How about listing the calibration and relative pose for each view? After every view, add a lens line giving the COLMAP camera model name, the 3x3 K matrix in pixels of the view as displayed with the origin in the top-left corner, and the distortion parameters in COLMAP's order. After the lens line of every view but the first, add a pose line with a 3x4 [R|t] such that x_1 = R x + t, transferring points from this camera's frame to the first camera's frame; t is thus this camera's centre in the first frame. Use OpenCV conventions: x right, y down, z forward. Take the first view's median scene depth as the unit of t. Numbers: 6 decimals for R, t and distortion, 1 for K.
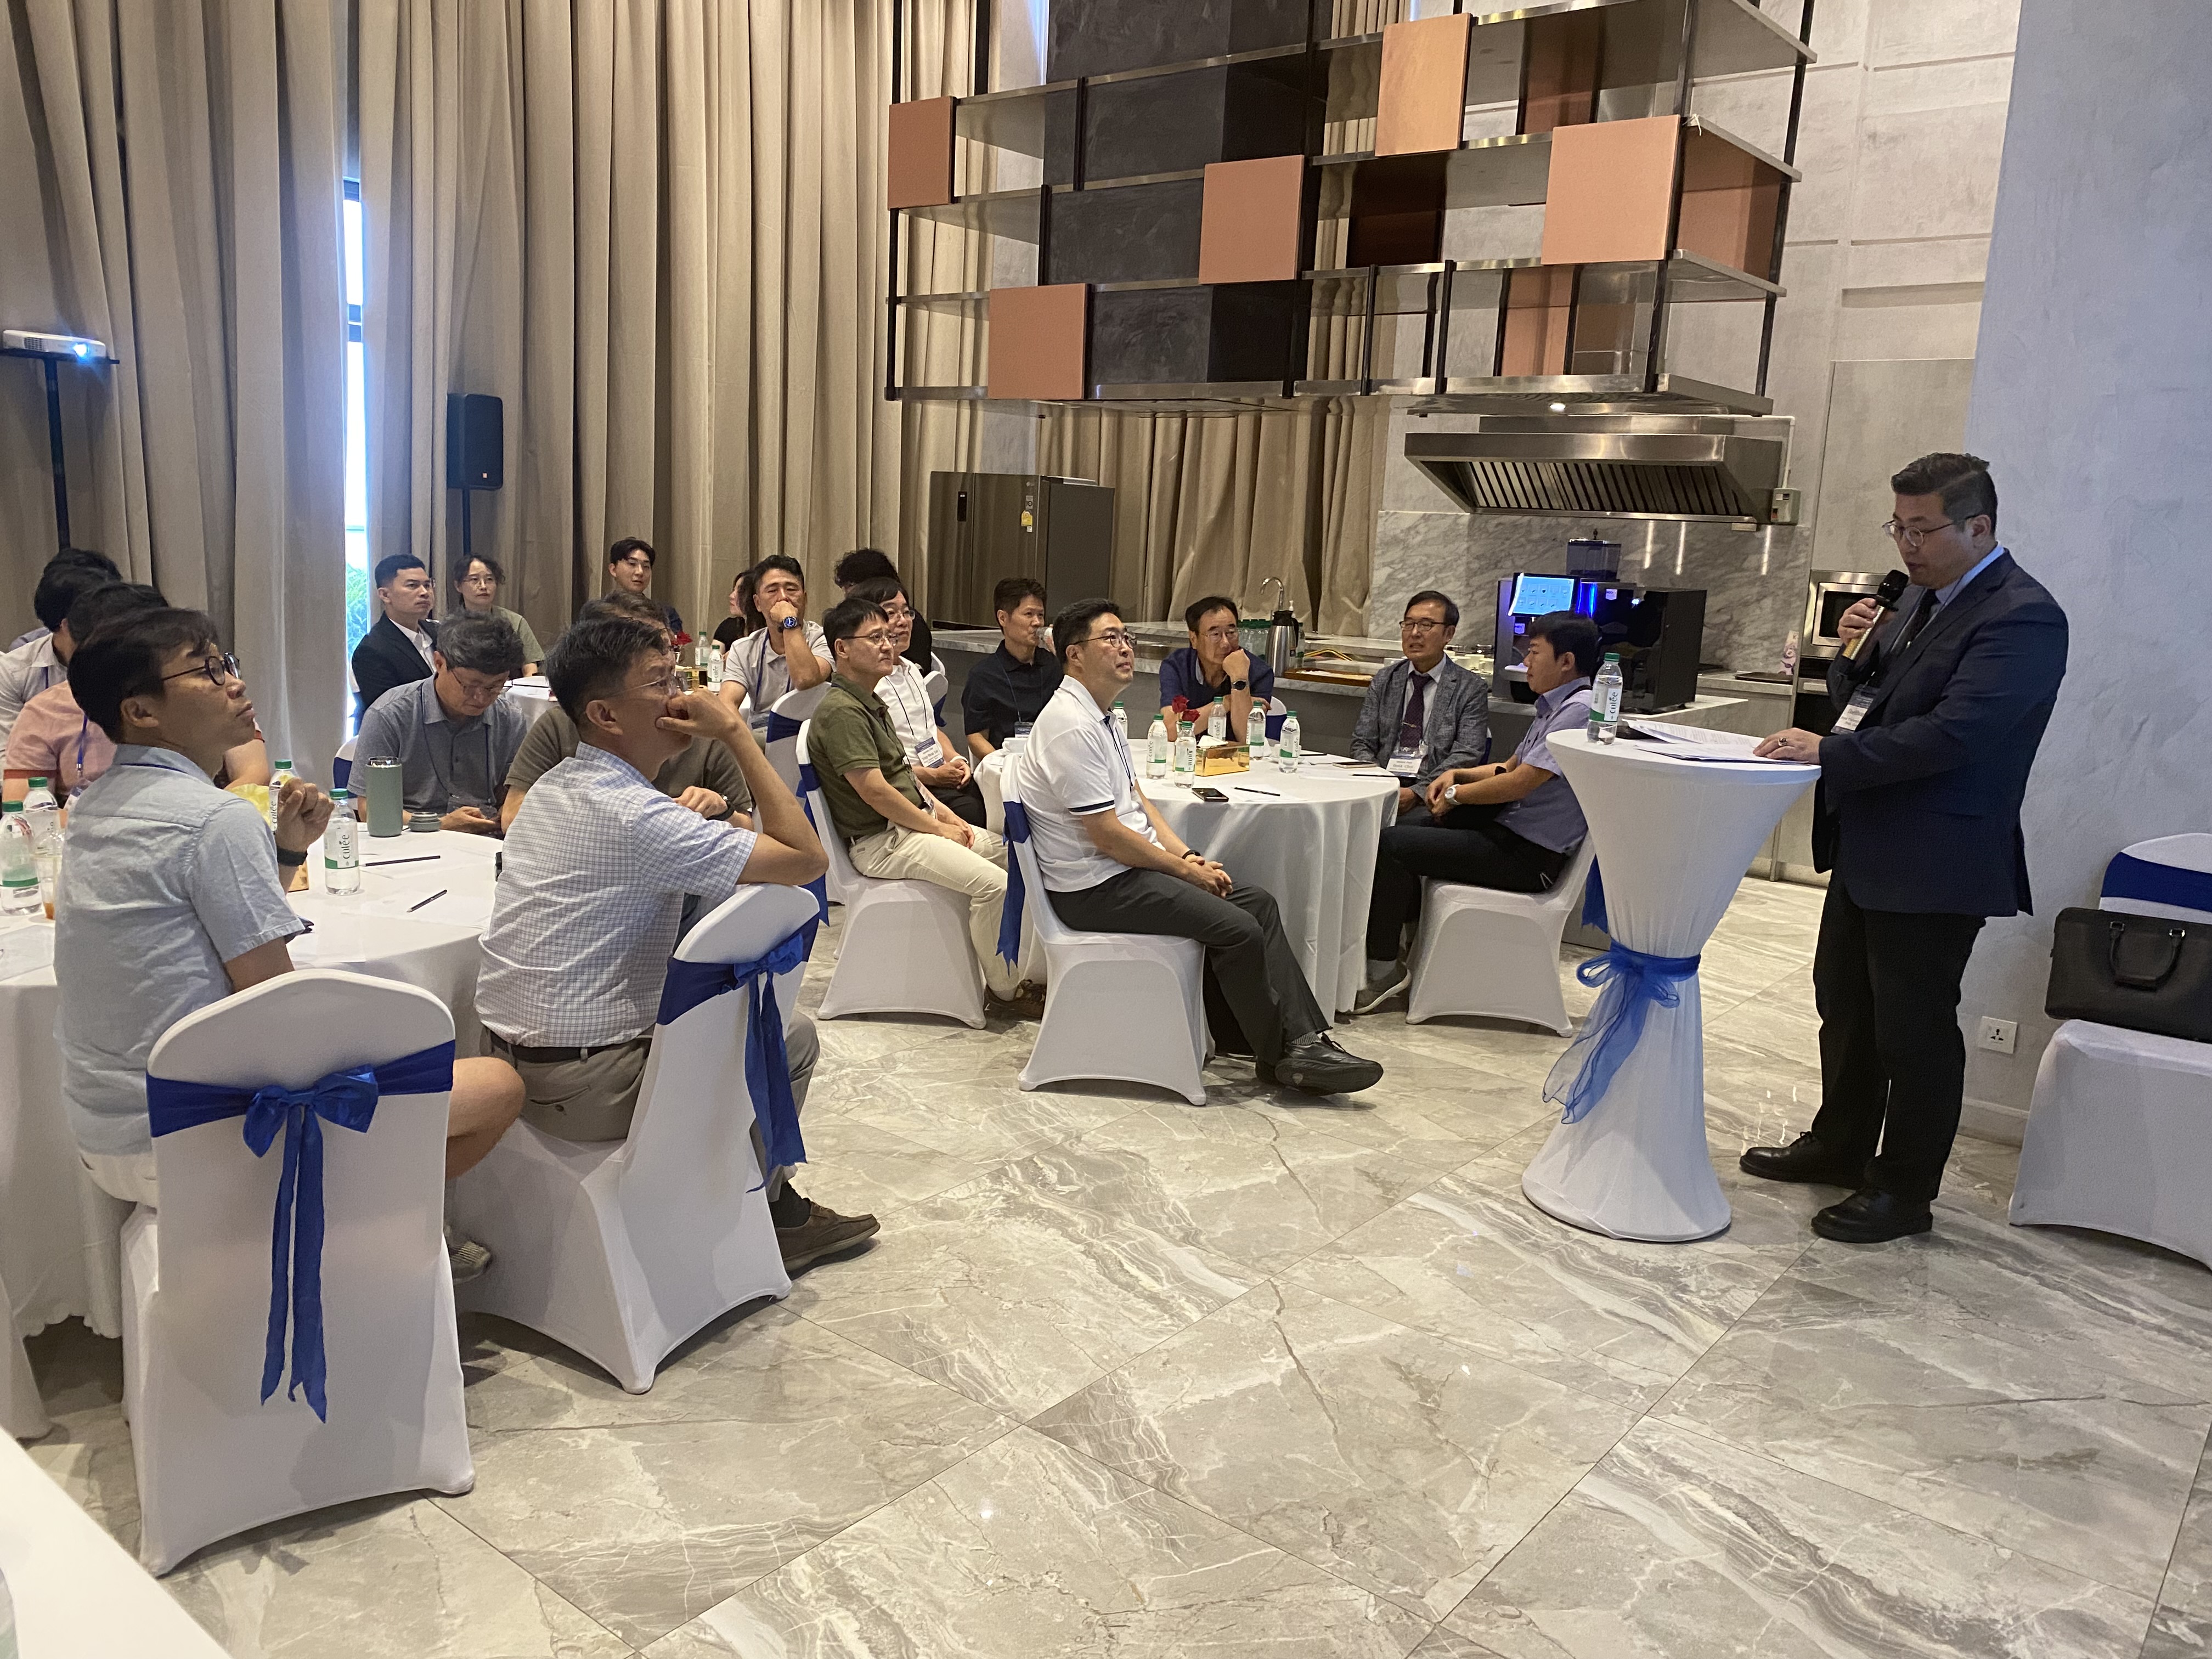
lens RADIAL K [[1697.1, 0, 1100.3], [0, 1697.1, 831.2], [0, 0, 1]] dist [-0.014409, -0.014403]
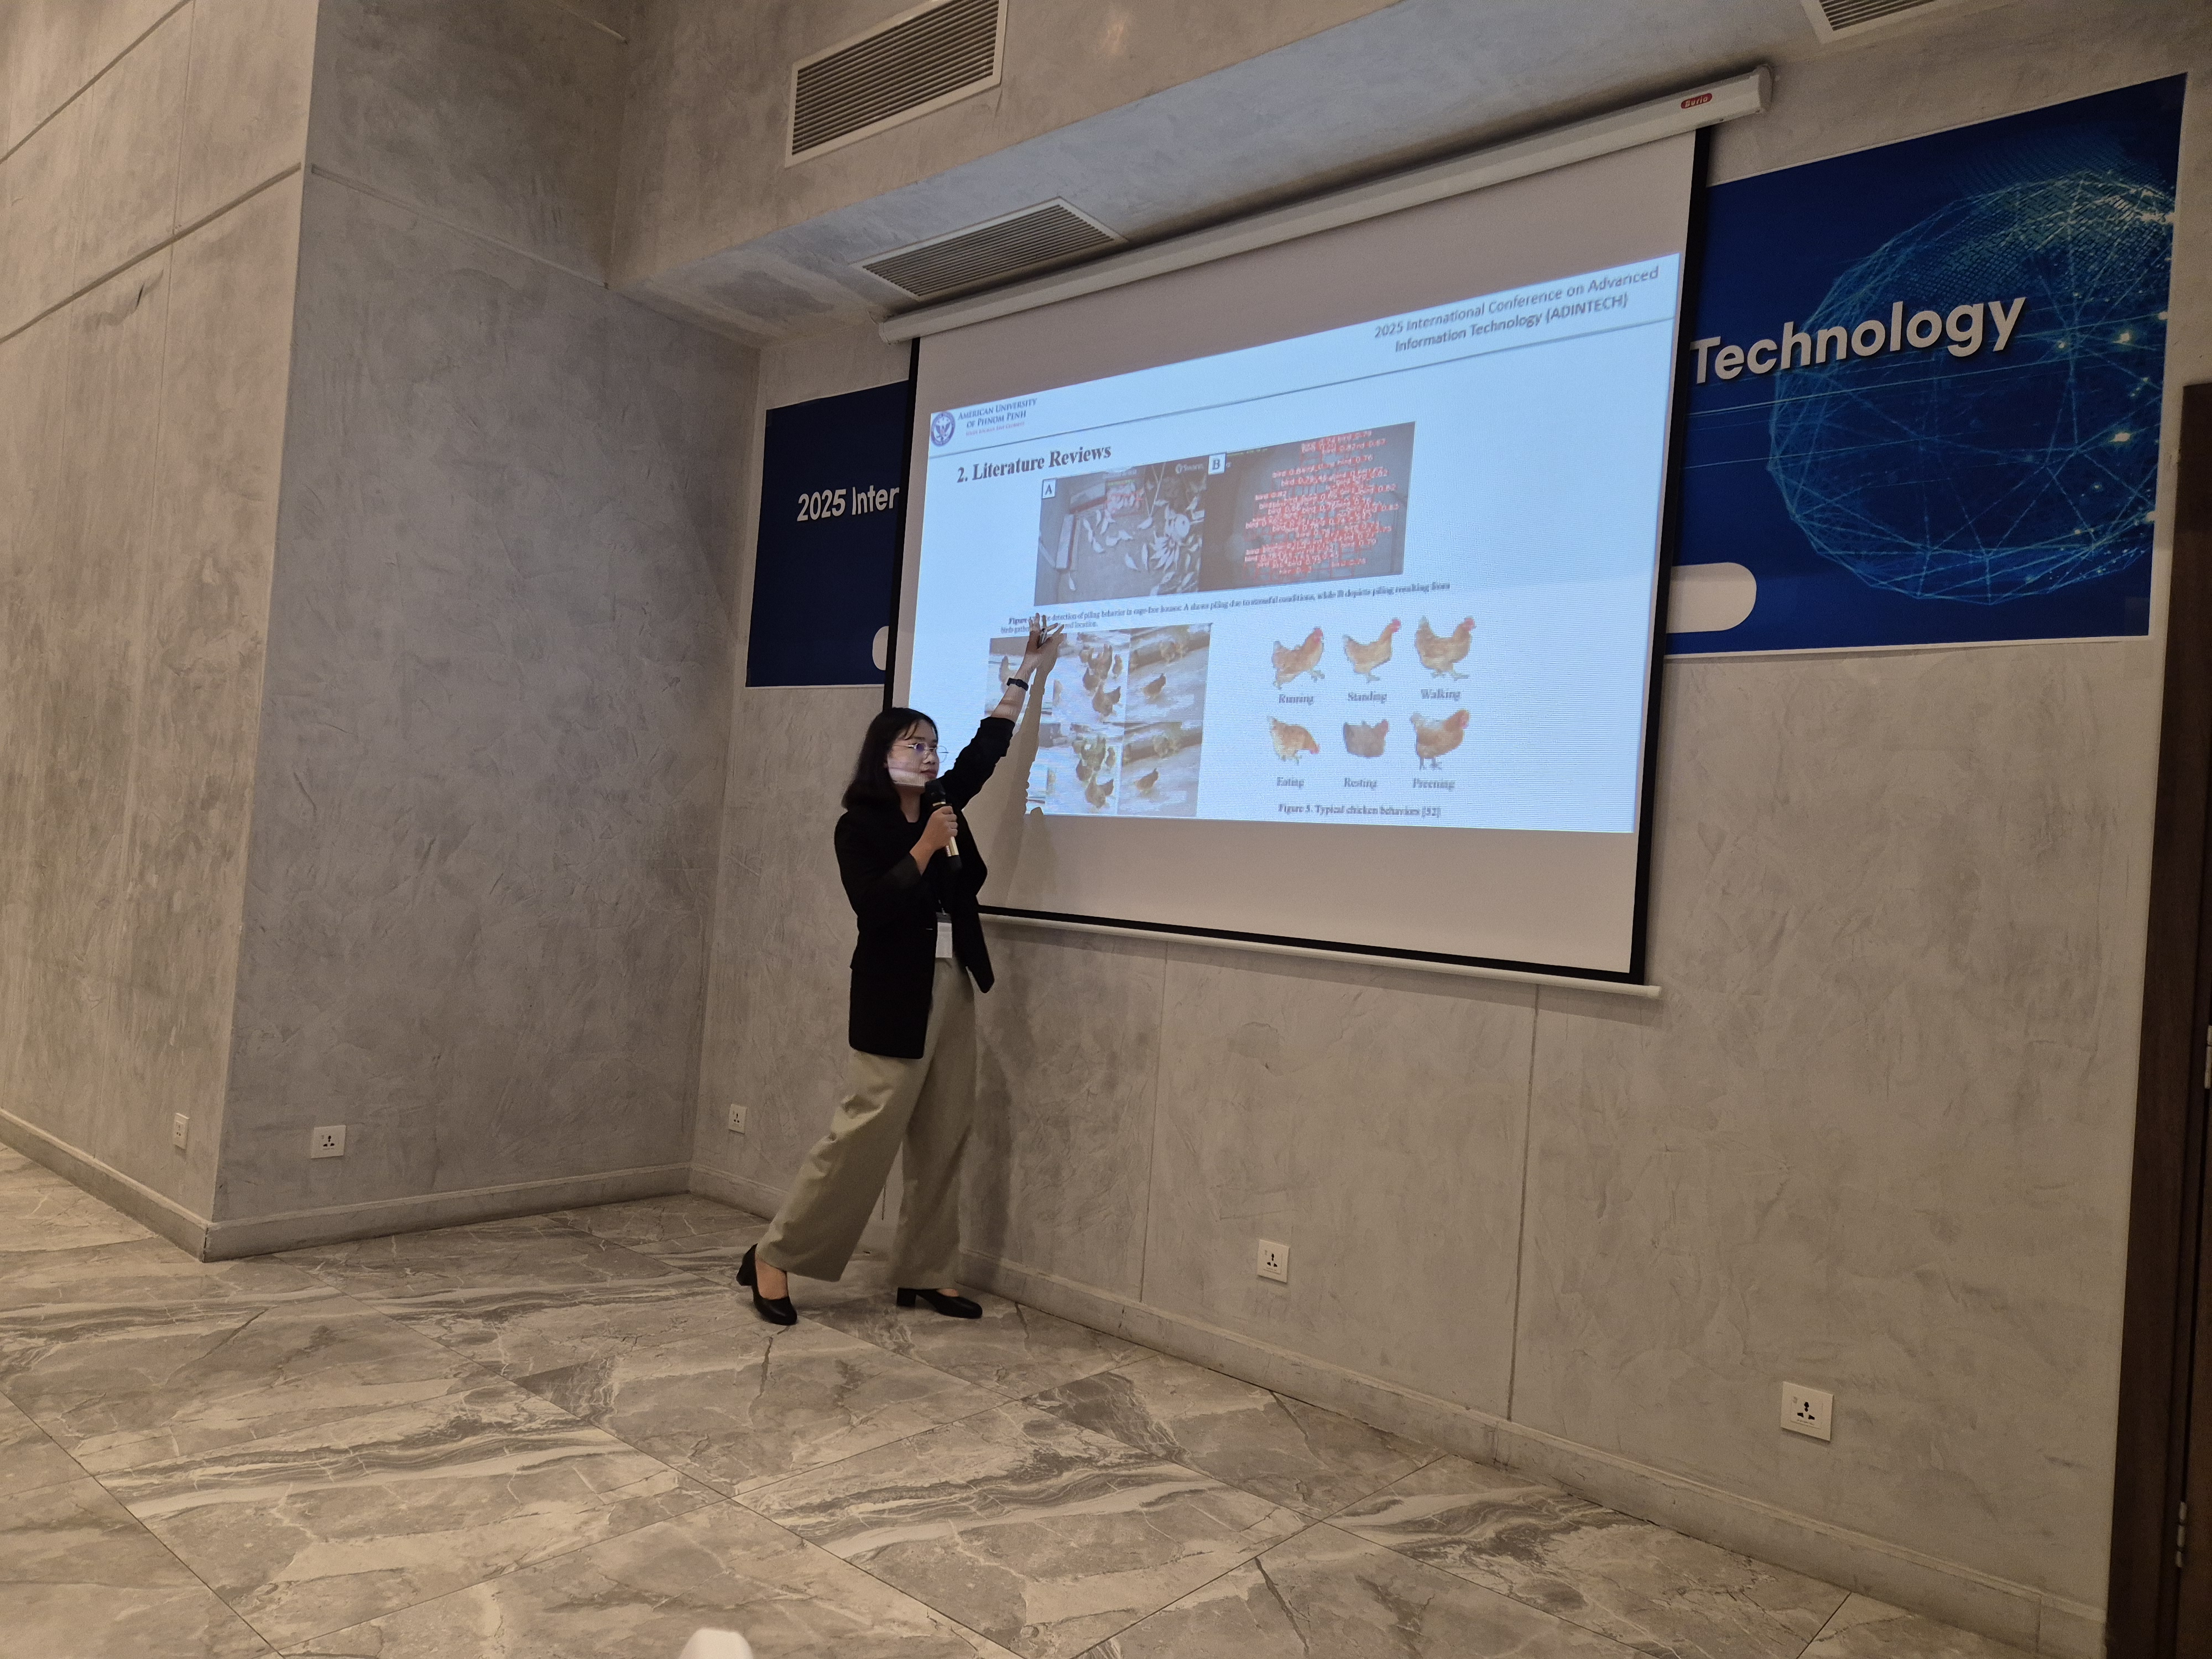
lens RADIAL K [[1440.4, 0, 1099.9], [0, 1440.4, 848.2], [0, 0, 1]] dist [-0.000128, -0.005218]
pose [[0.006440, -0.023400, 0.999705, -0.475134], [0.111426, 0.993517, 0.022537, -0.037741], [-0.993752, 0.111248, 0.009005, 0.630836]]
